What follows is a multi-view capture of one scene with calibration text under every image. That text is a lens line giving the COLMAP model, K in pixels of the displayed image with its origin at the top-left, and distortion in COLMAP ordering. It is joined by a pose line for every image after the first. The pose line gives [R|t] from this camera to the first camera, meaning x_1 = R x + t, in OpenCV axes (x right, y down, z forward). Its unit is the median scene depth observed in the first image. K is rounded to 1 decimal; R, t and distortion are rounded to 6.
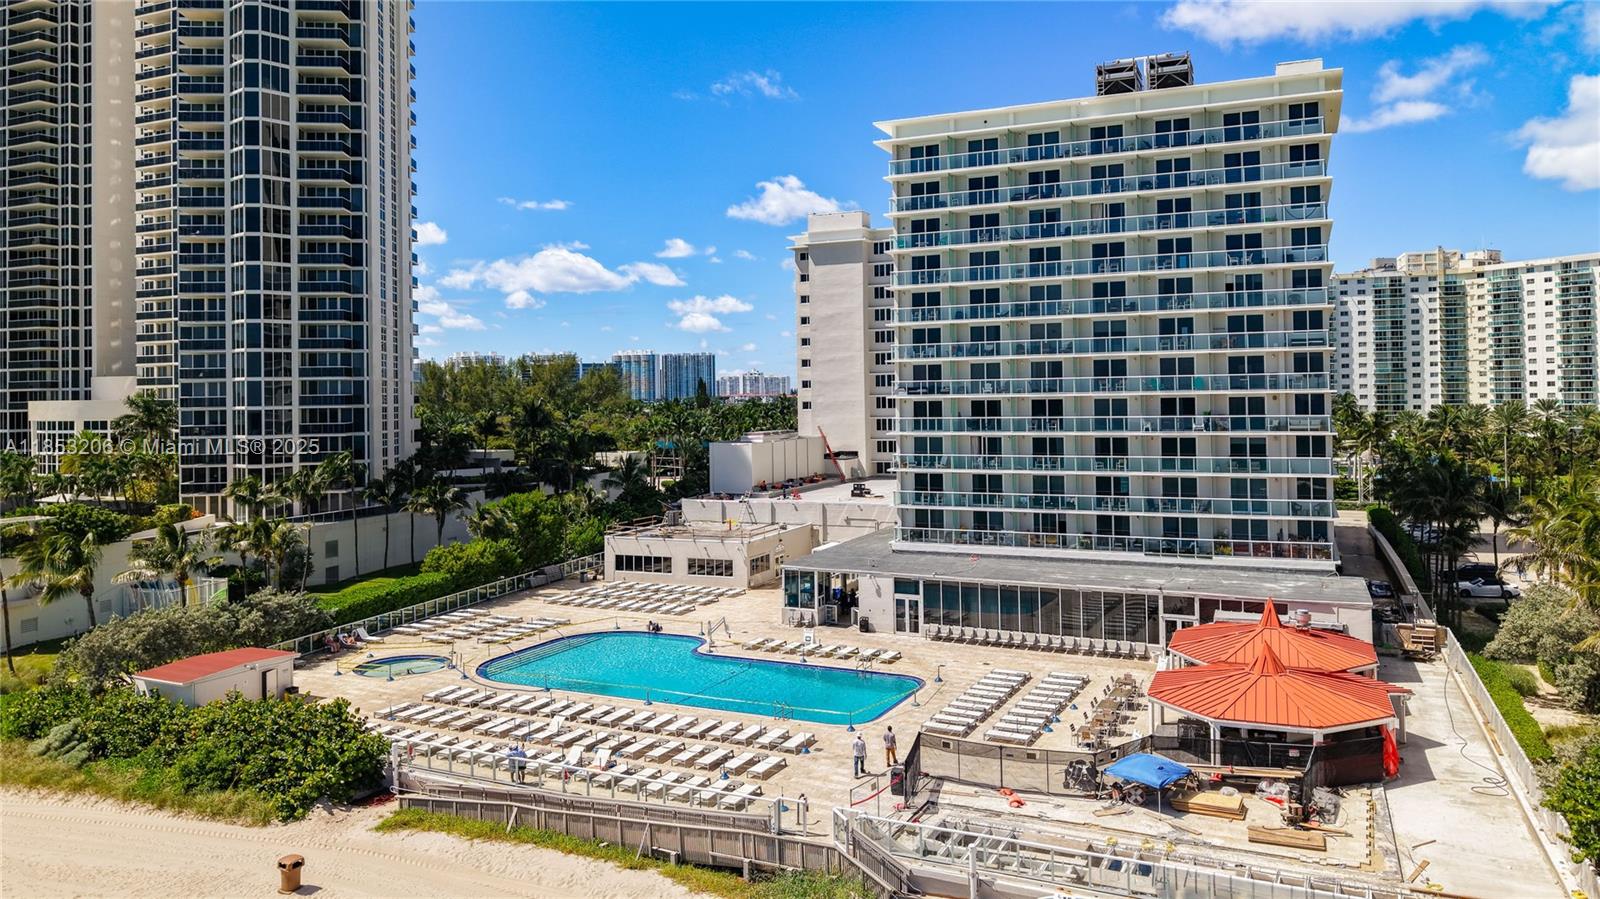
lens RADIAL K [[1126.0, 0, 798.4], [0, 1126.0, 385.1], [0, 0, 1]] dist [-0.002649, -0.006425]
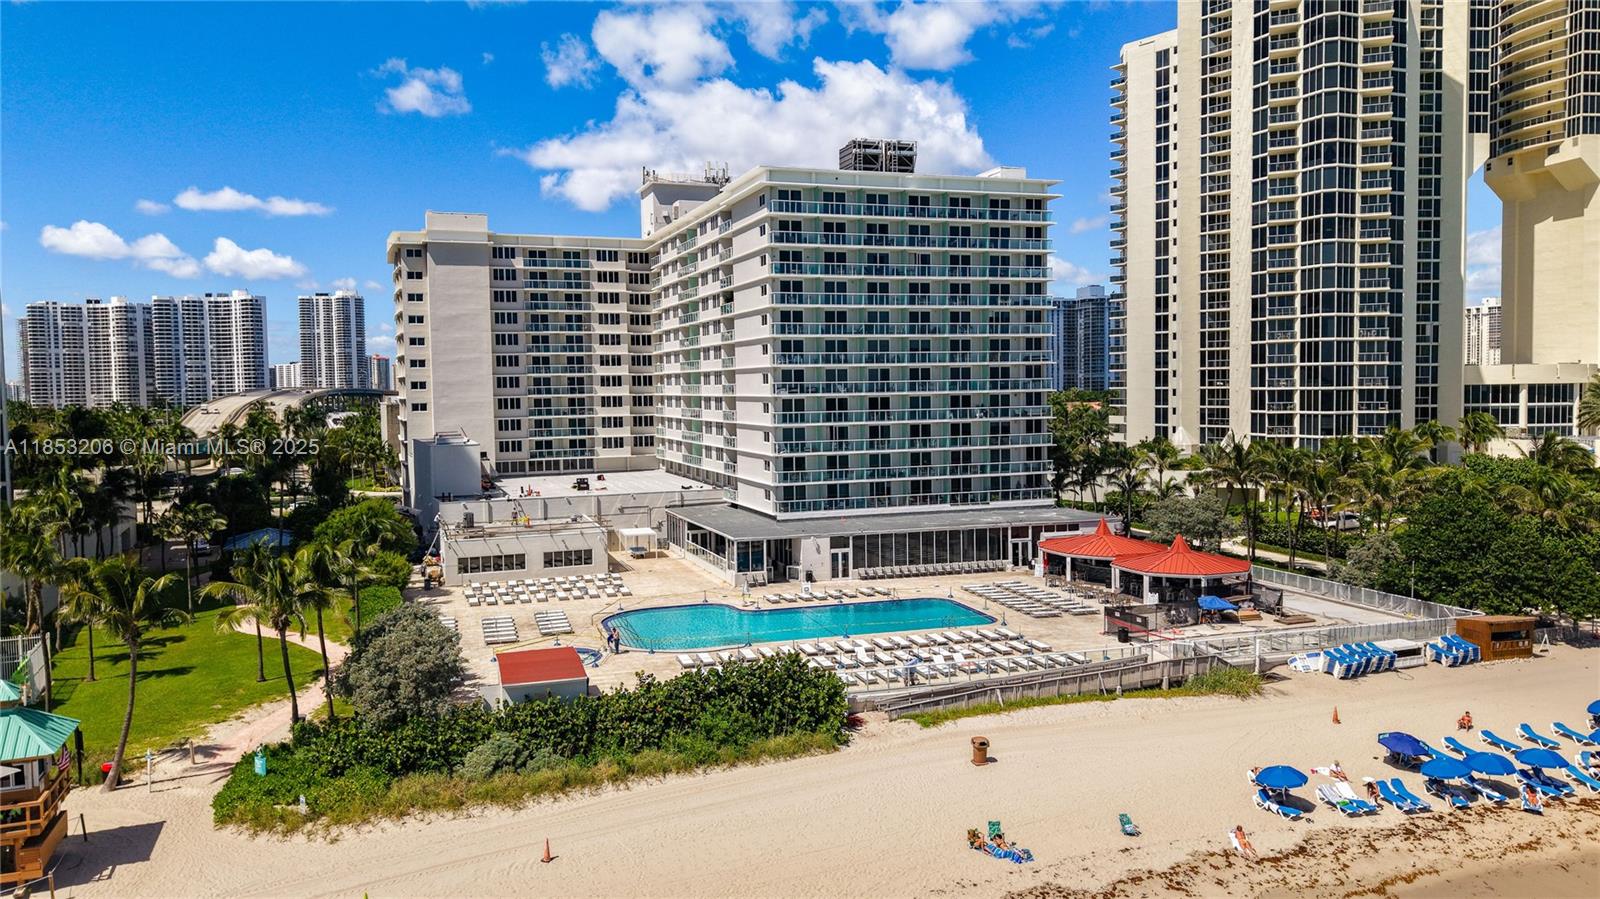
lens RADIAL K [[1119.3, 0, 791.2], [0, 1119.3, 452.7], [0, 0, 1]] dist [0.035890, -0.036759]
pose [[0.723225, -0.037154, 0.689613, -0.755923], [-0.000890, 0.998501, 0.054729, 0.005963], [-0.690612, -0.040195, 0.722108, 0.106781]]
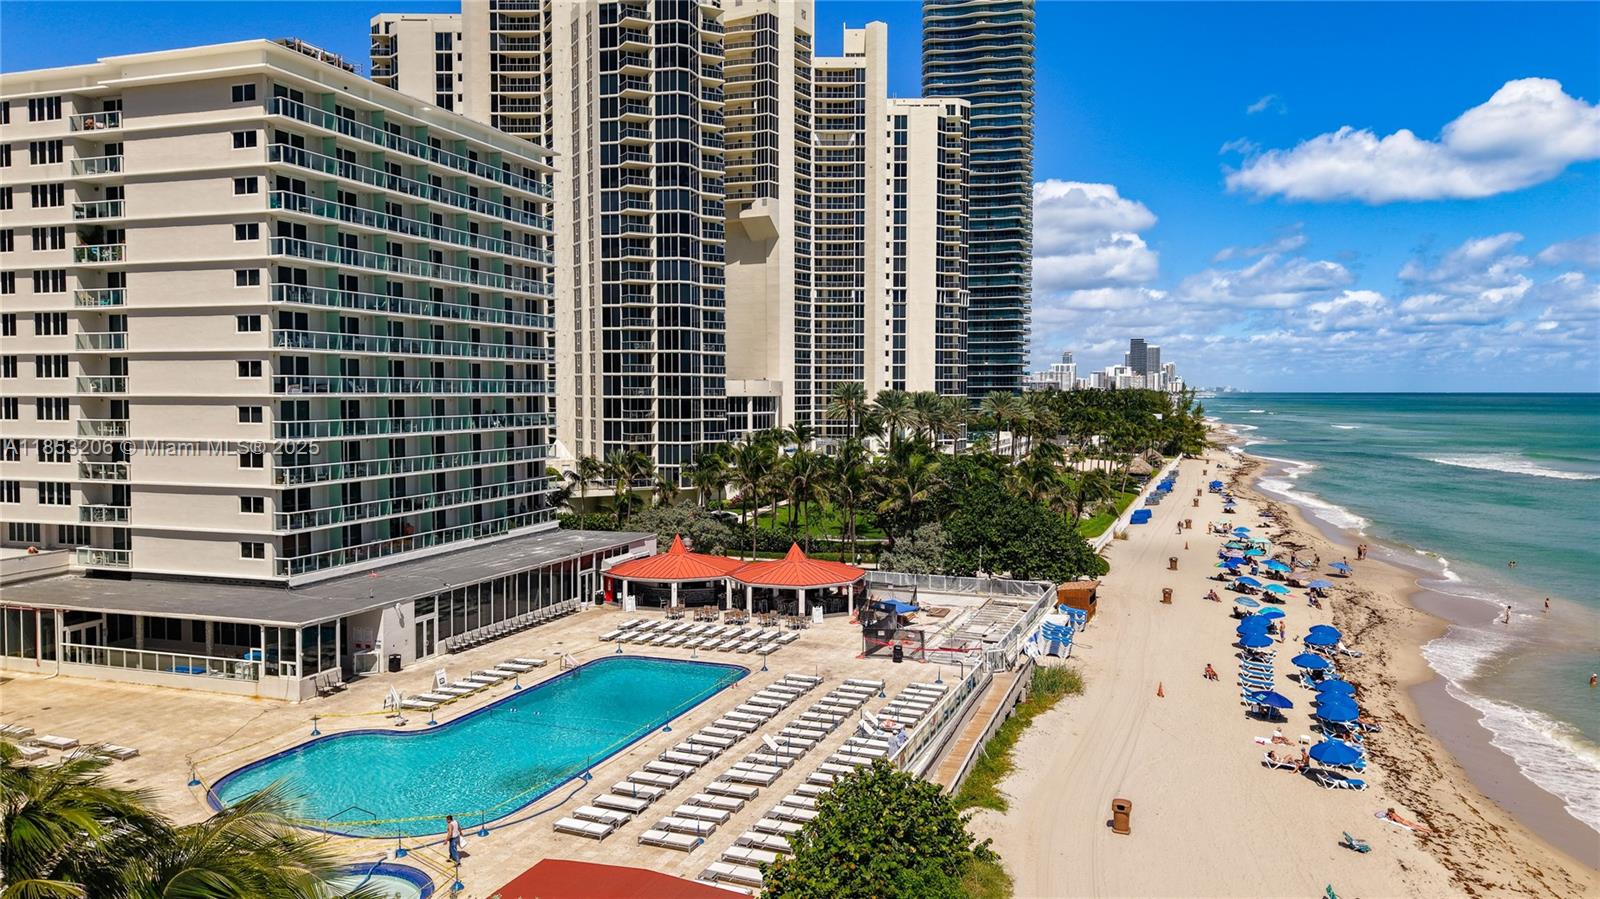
lens RADIAL K [[1047.0, 0, 842.7], [0, 1047.0, 461.4], [0, 0, 1]] dist [0.043105, -0.106426]
pose [[-0.122607, -0.052204, 0.991081, -0.713703], [-0.010626, 0.998627, 0.051286, 0.014453], [-0.992398, -0.004243, -0.122994, 0.707245]]
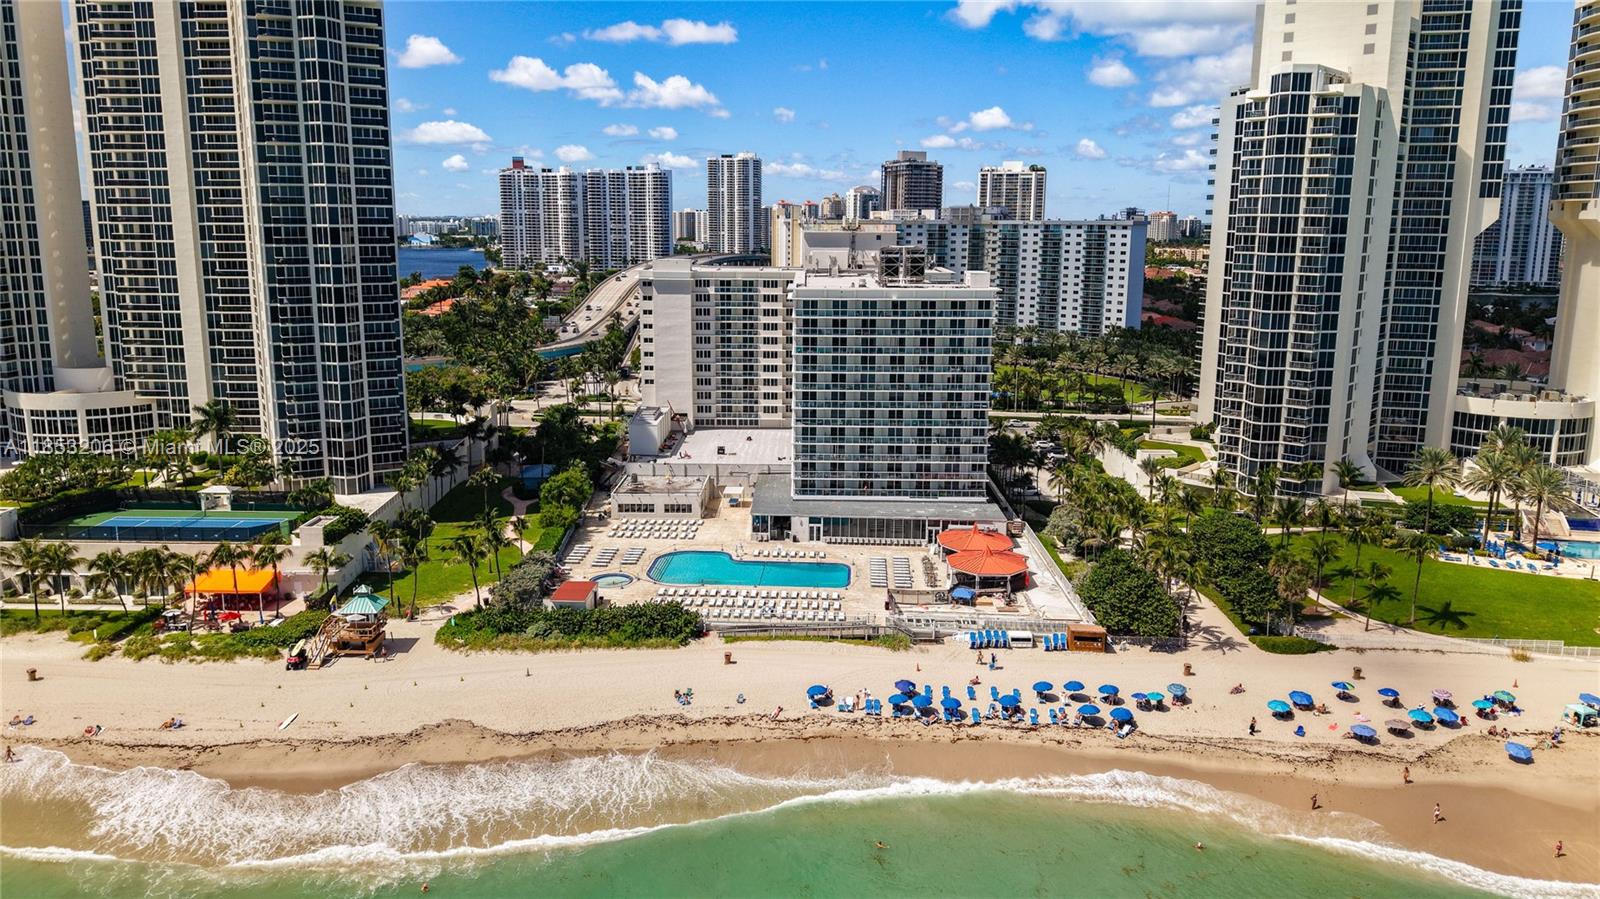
lens RADIAL K [[1101.9, 0, 800.0], [0, 1101.9, 449.5], [0, 0, 1]] dist [0.106587, -0.001714]
pose [[0.916770, -0.058690, 0.395080, -0.705652], [-0.025626, 0.978465, 0.204816, -0.361991], [-0.398593, -0.197894, 0.895523, -0.809715]]
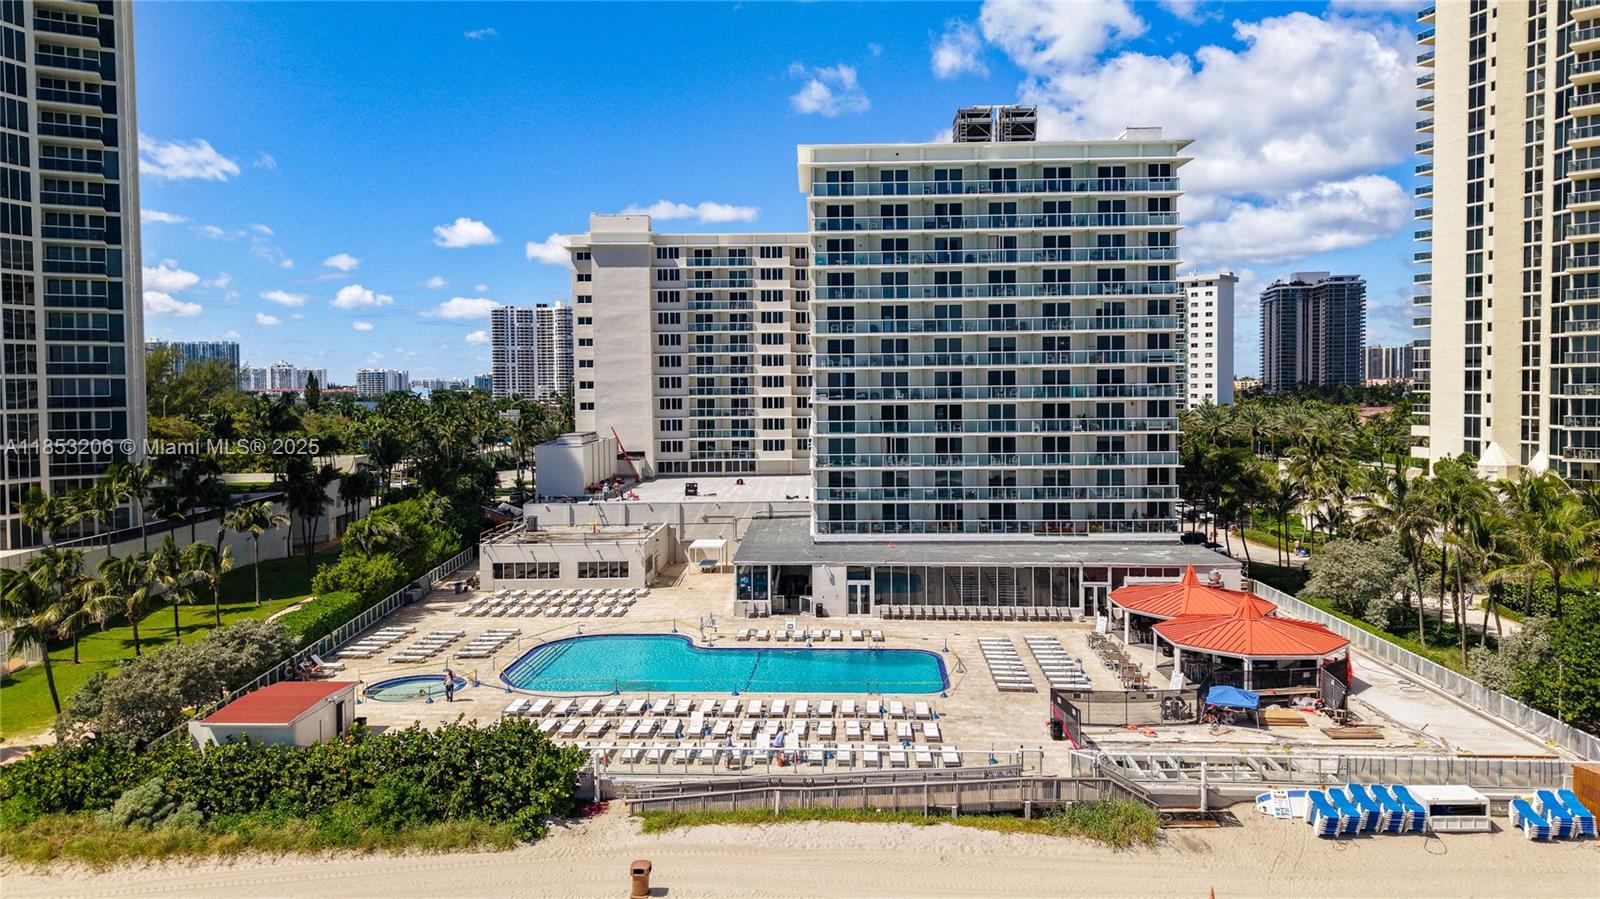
lens RADIAL K [[1112.5, 0, 801.8], [0, 1112.5, 429.5], [0, 0, 1]] dist [0.034555, -0.023650]
pose [[0.919205, -0.009344, 0.393669, -0.355662], [-0.007907, 0.999079, 0.042177, -0.008409], [-0.393700, -0.041883, 0.918284, 0.014509]]
